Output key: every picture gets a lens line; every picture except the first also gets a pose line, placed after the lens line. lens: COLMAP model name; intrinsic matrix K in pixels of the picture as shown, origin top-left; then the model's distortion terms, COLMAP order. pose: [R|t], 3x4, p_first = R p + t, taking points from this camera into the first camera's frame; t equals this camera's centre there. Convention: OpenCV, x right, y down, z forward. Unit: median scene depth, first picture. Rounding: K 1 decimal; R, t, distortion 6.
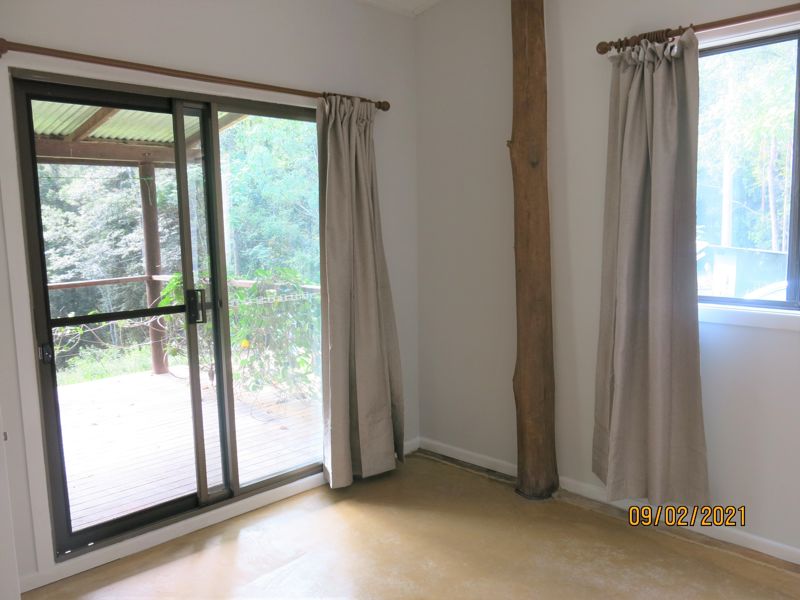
lens RADIAL K [[667.9, 0, 400.0], [0, 667.9, 300.0], [0, 0, 1]] dist [-0.009827, -0.002434]
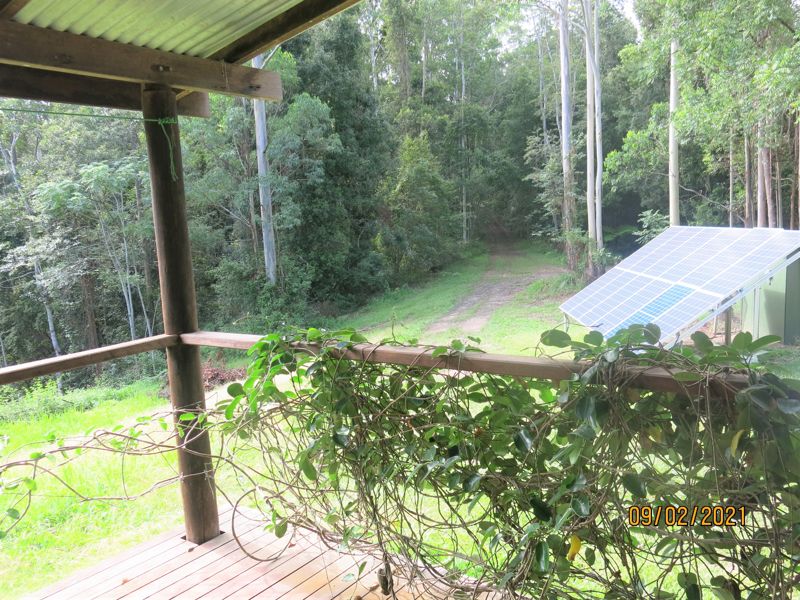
lens RADIAL K [[667.9, 0, 400.0], [0, 667.9, 300.0], [0, 0, 1]] dist [-0.009827, -0.002434]
pose [[0.988342, -0.049389, 0.144020, -0.053547], [0.049573, 0.998768, 0.002317, -0.010095], [-0.143957, 0.004850, 0.989572, 0.097259]]
